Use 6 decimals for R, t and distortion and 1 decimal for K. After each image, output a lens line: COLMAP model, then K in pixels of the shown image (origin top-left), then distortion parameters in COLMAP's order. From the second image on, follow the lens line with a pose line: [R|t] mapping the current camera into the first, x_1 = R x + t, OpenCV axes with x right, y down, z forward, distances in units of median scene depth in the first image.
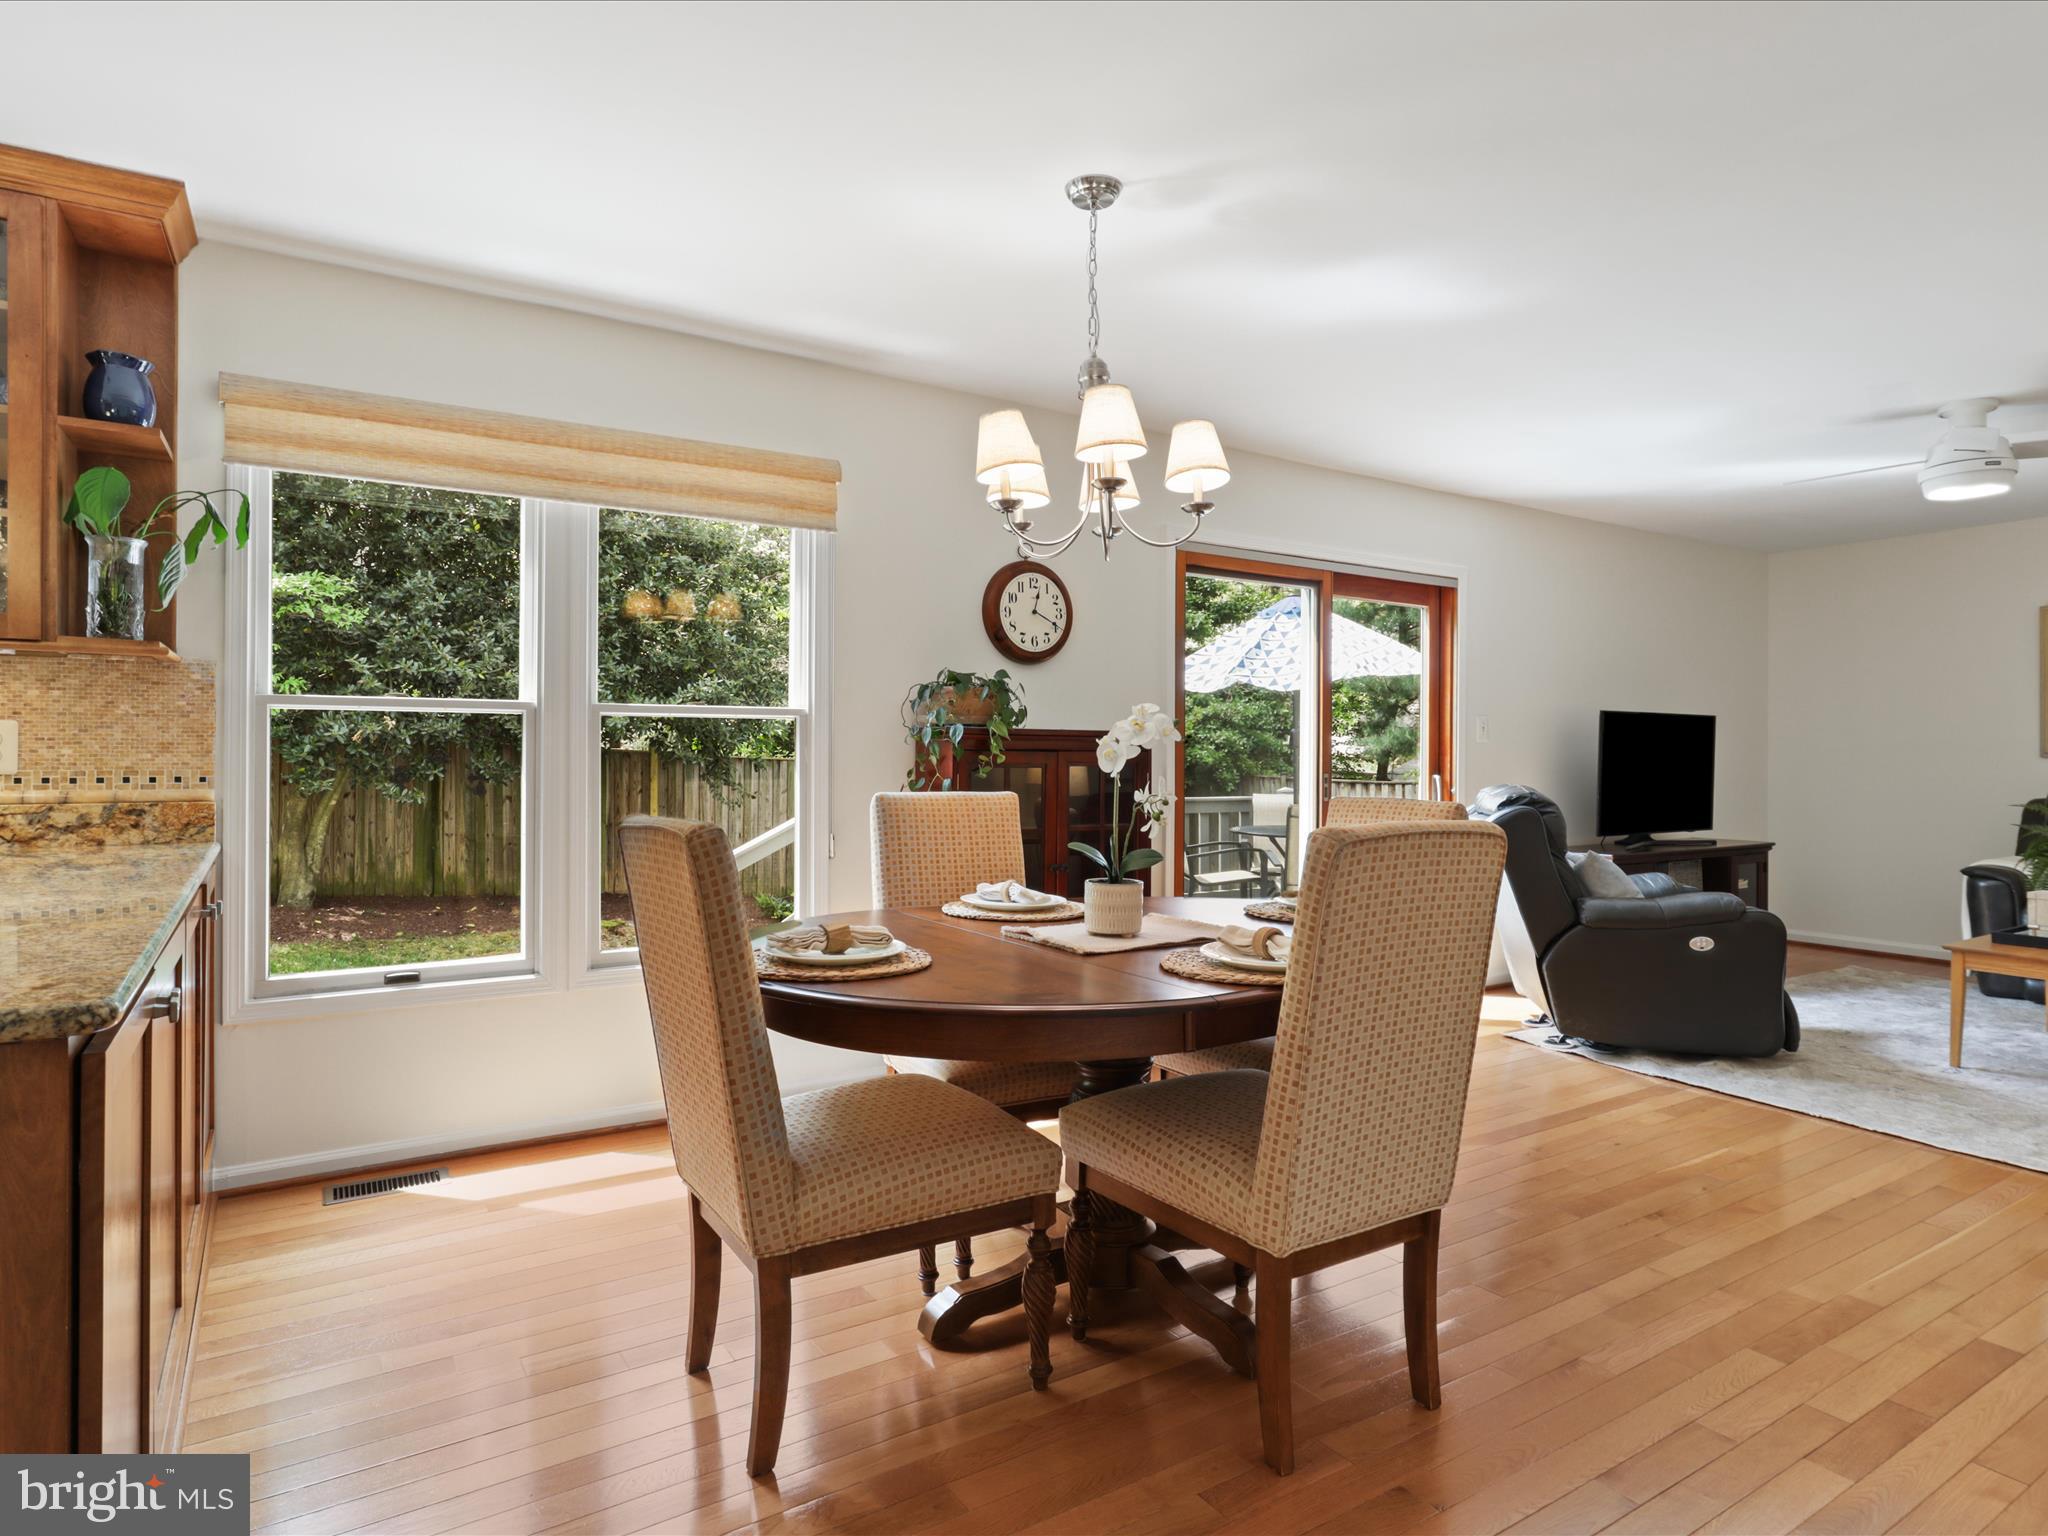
lens RADIAL K [[1170.1, 0, 1030.1], [0, 1170.1, 760.7], [0, 0, 1]] dist [-0.025731, 0.015729]
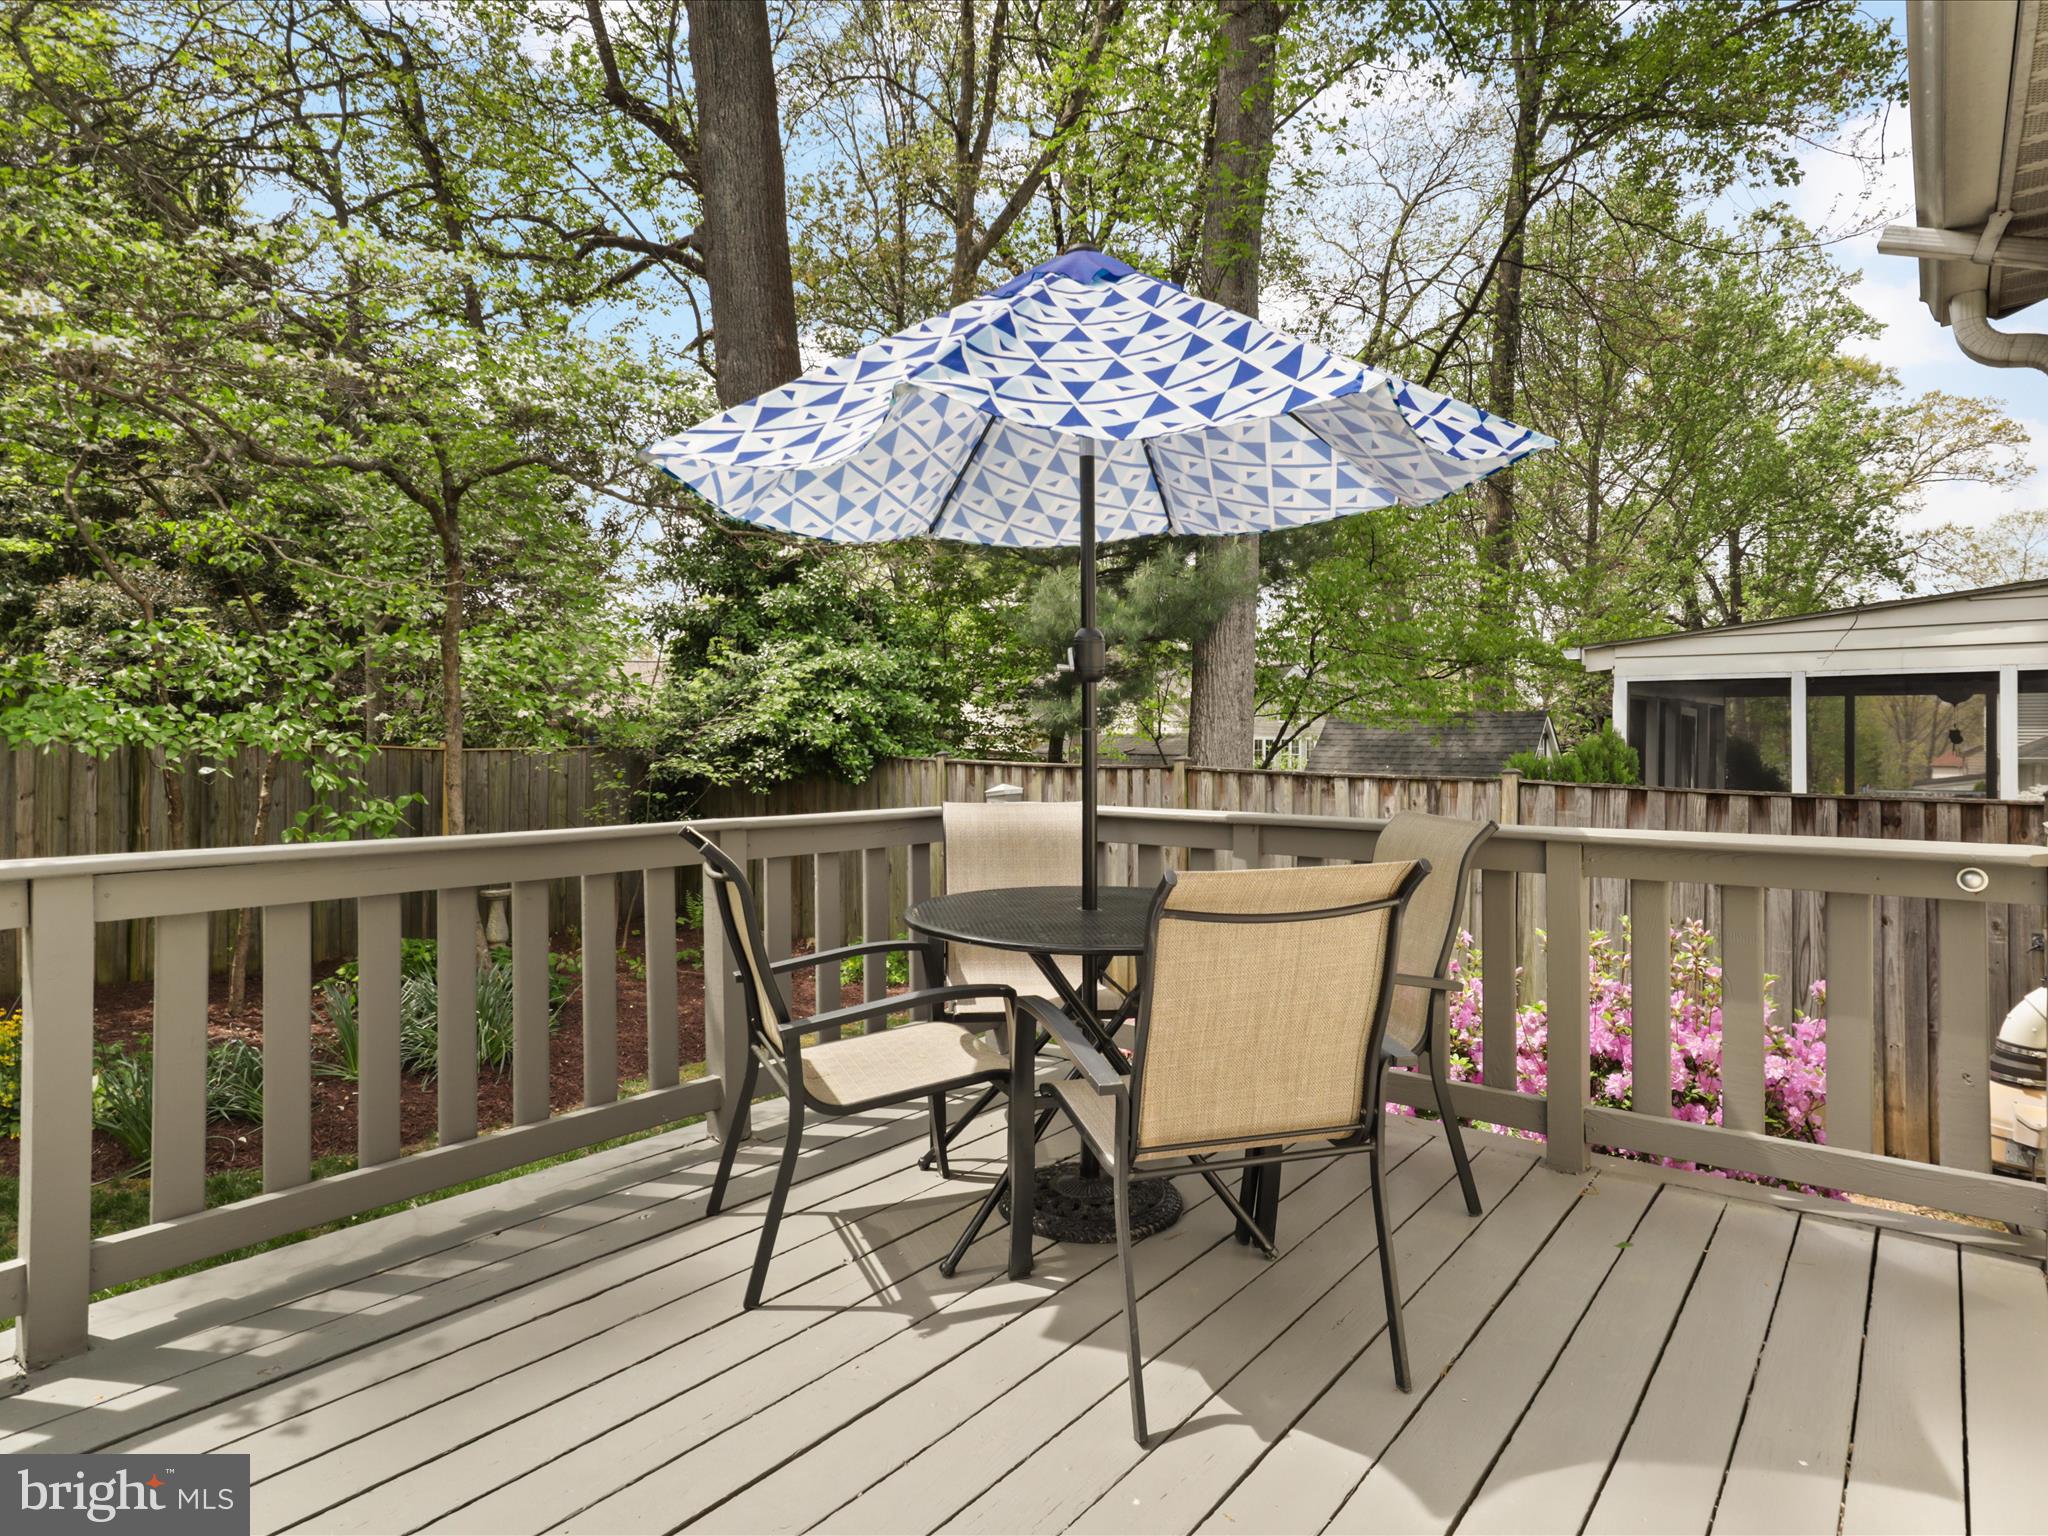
lens RADIAL K [[1170.1, 0, 1025.8], [0, 1170.1, 758.8], [0, 0, 1]] dist [-0.025731, 0.015729]
pose [[0.947493, -0.014948, 0.319428, 0.048152], [0.011263, 0.999847, 0.013379, 0.004476], [-0.319579, -0.009079, 0.947516, 0.333856]]
